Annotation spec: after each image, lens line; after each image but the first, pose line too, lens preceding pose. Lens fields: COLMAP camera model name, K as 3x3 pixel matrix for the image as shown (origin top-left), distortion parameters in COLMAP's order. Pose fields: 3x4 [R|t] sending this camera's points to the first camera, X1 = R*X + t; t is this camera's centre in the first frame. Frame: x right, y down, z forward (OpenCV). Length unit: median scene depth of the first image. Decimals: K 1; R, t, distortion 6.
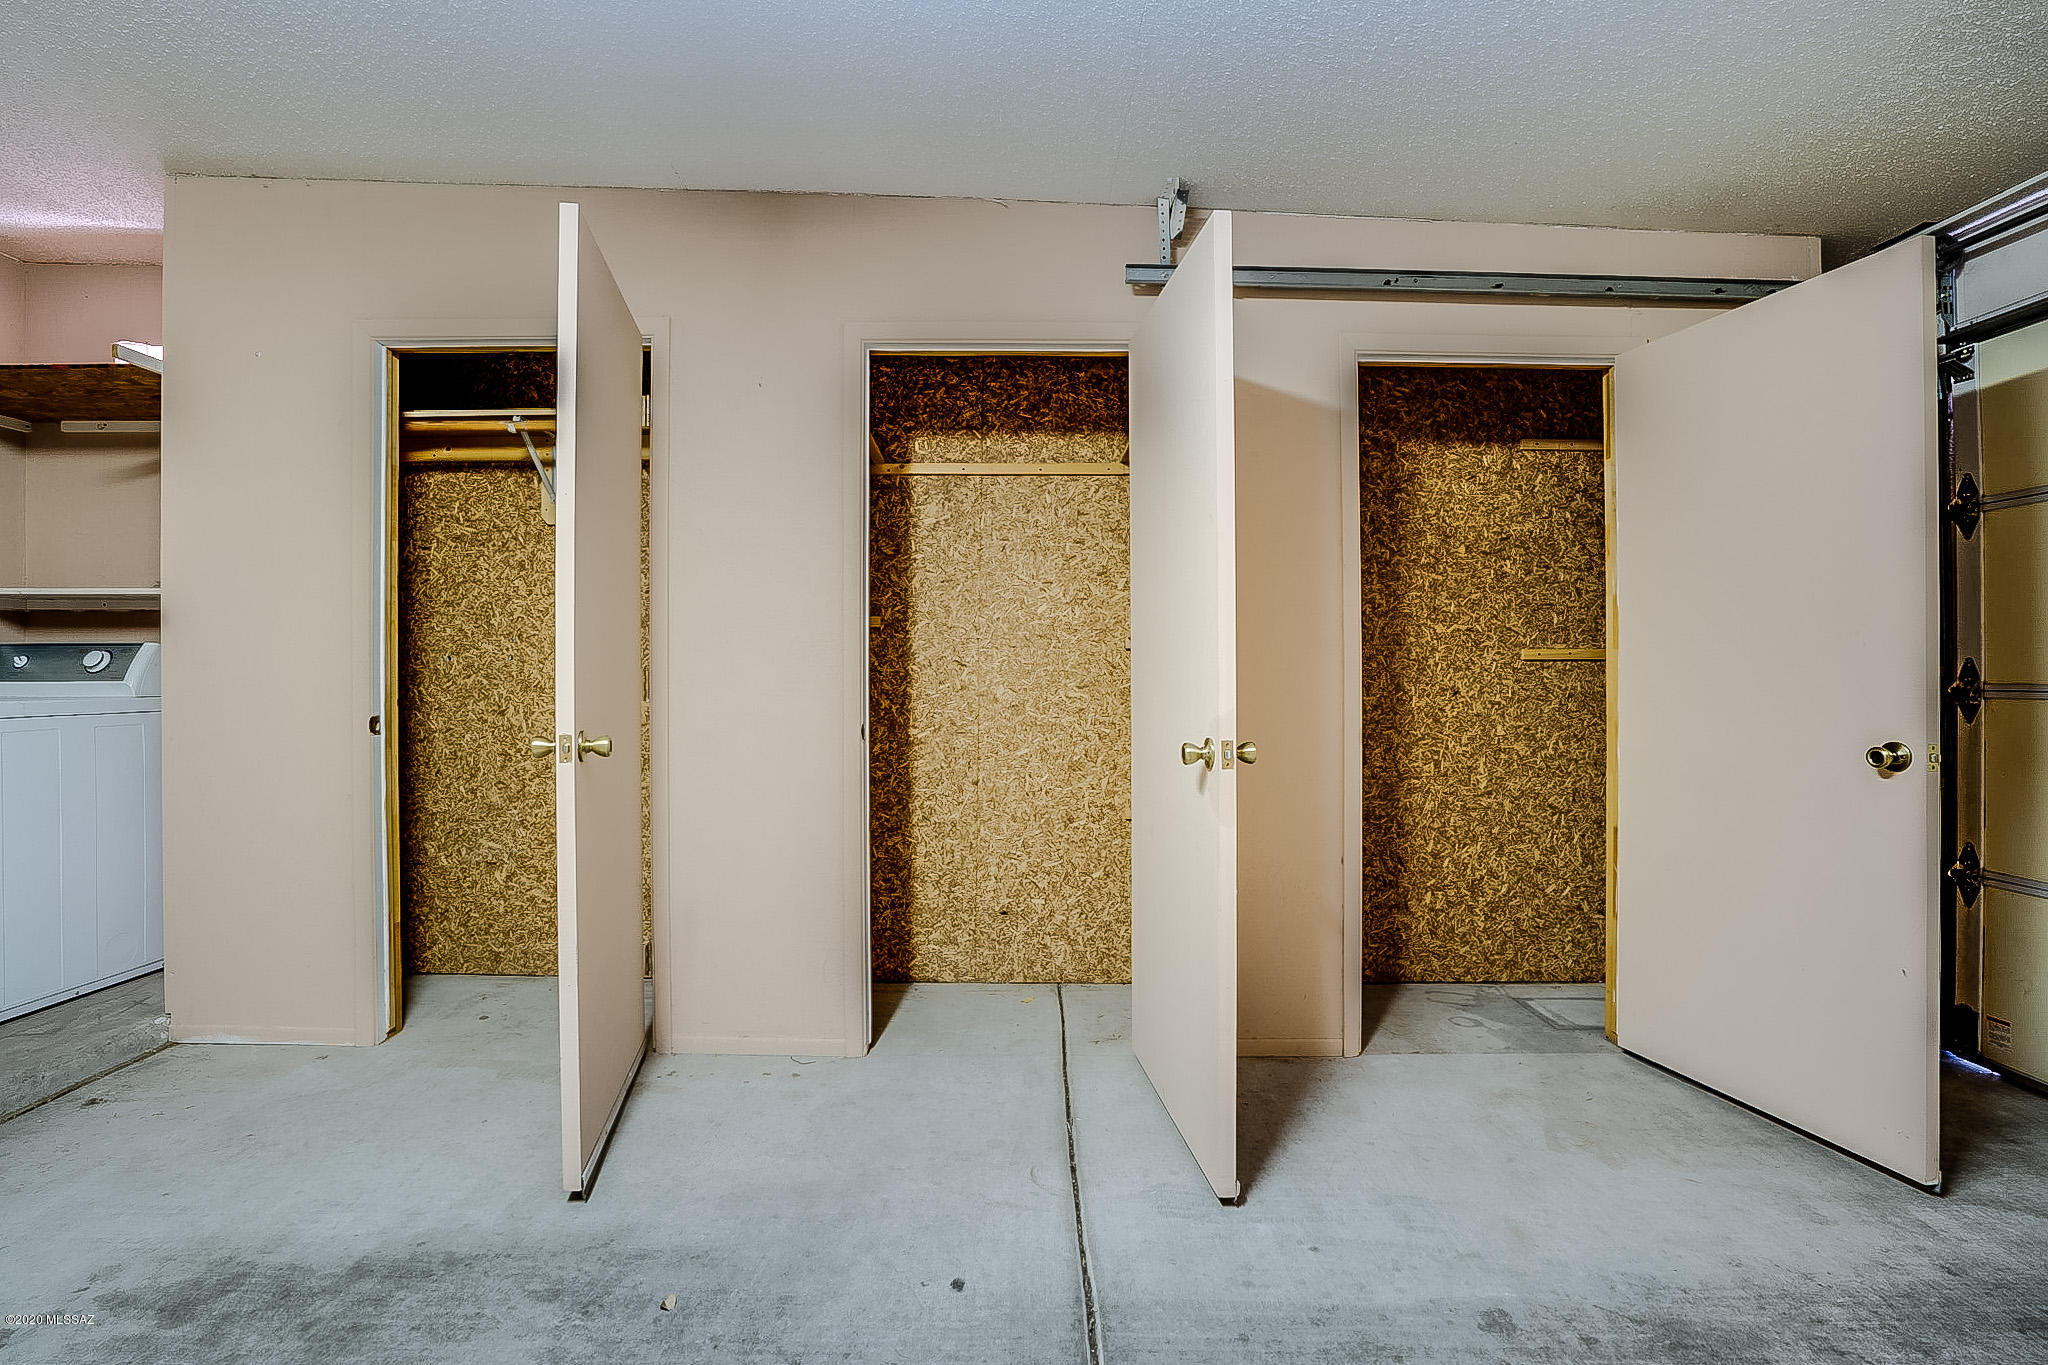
lens RADIAL K [[937.2, 0, 990.5], [0, 937.2, 664.6], [0, 0, 1]] dist [-0.063093, 0.019181]
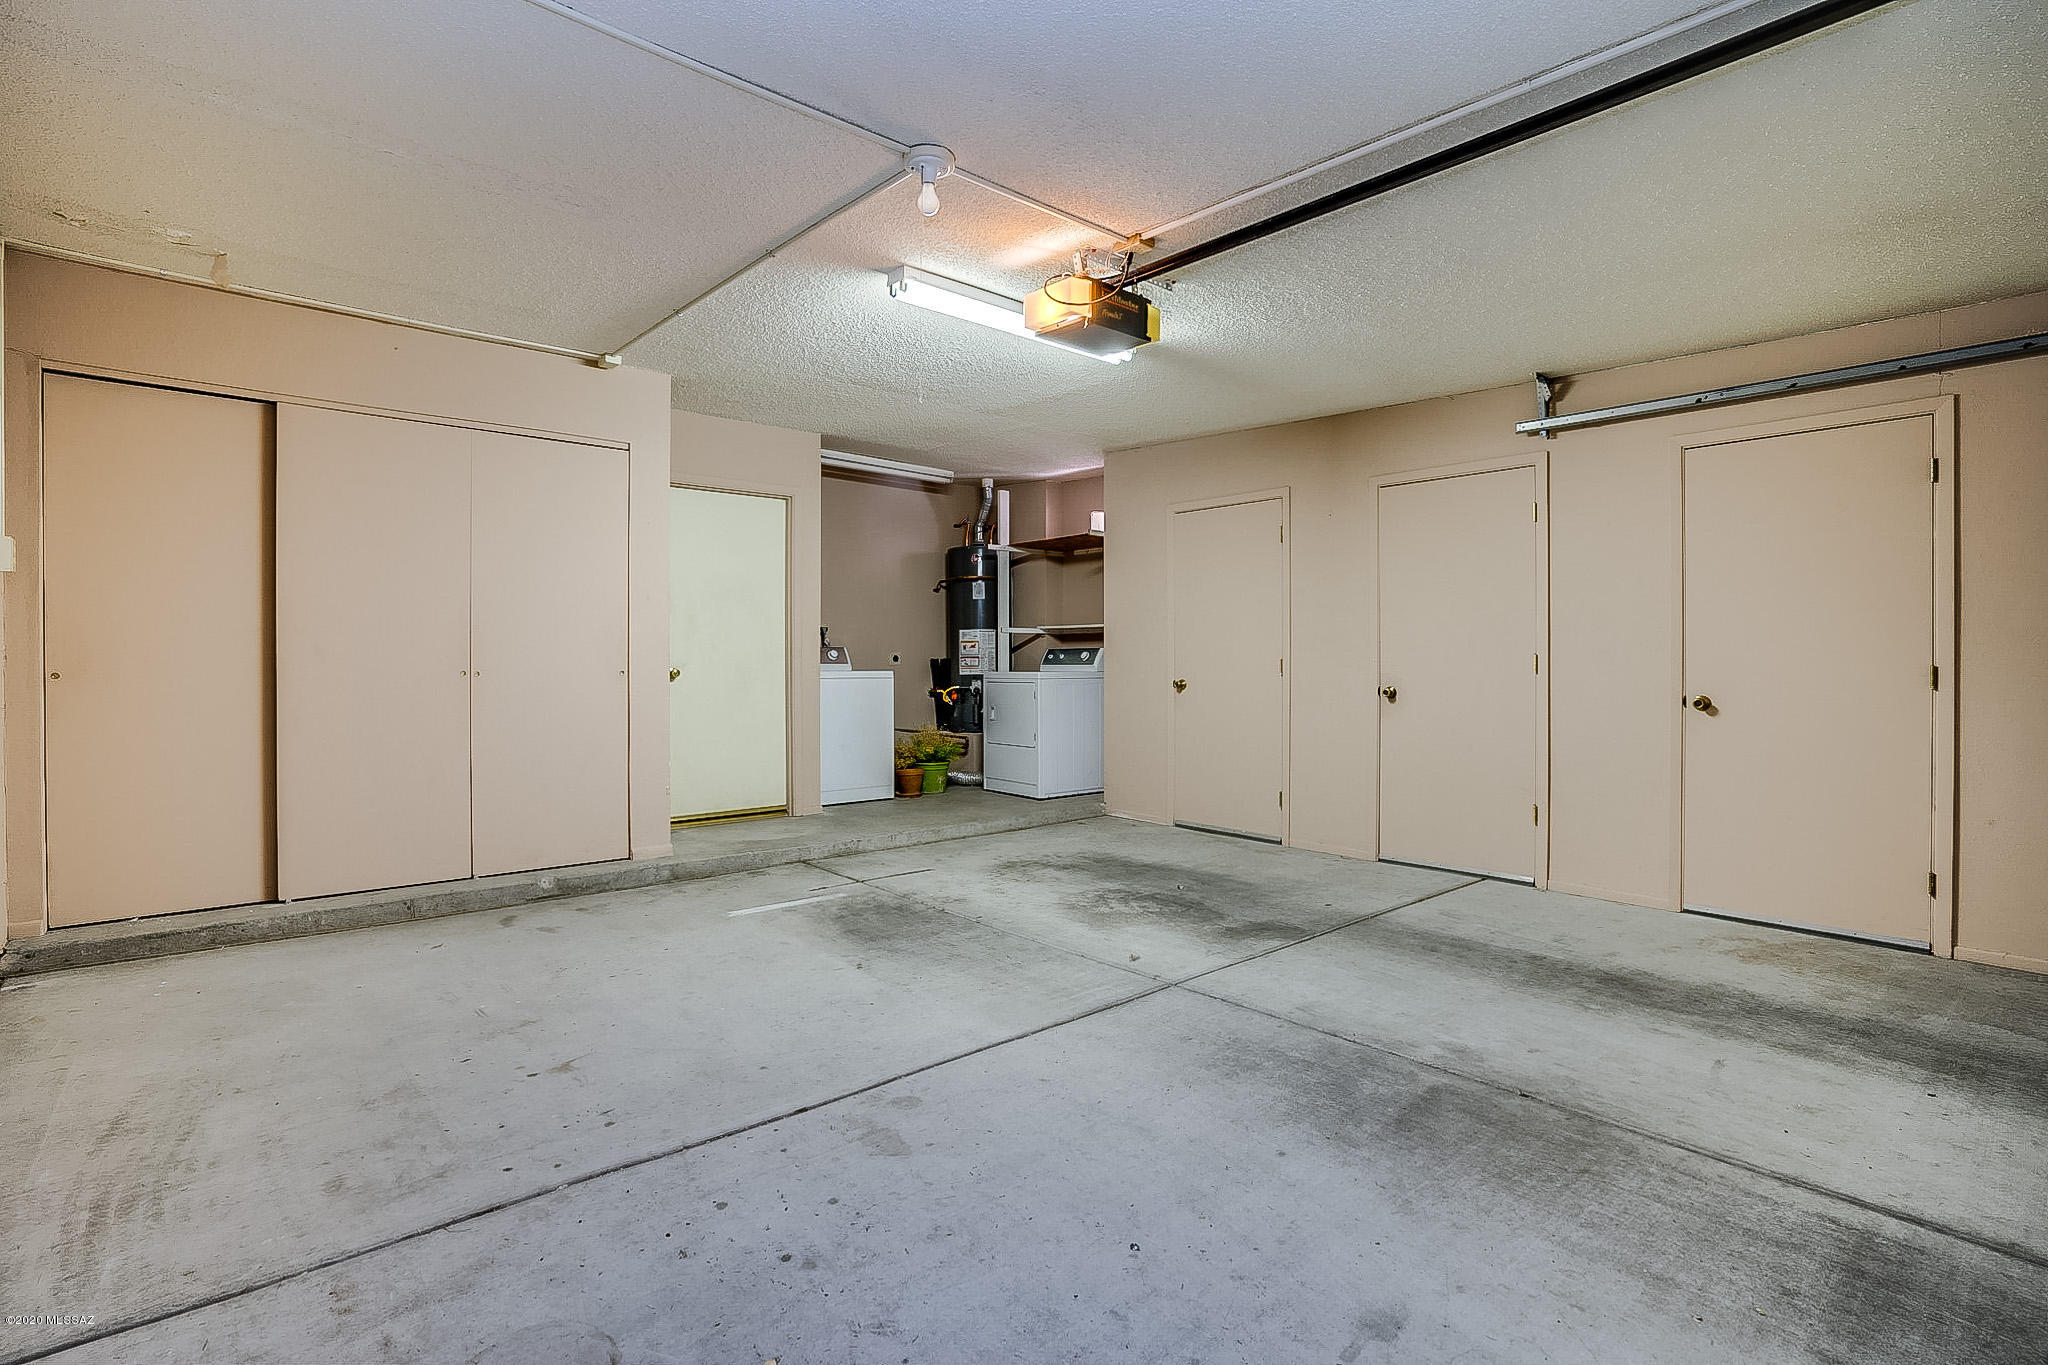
lens RADIAL K [[959.4, 0, 1014.4], [0, 959.4, 674.7], [0, 0, 1]] dist [-0.059577, 0.022409]
pose [[0.652716, 0.012074, -0.757506, 0.827572], [-0.001318, 0.999890, 0.014802, 0.008467], [0.757601, -0.008663, 0.652660, -0.820906]]
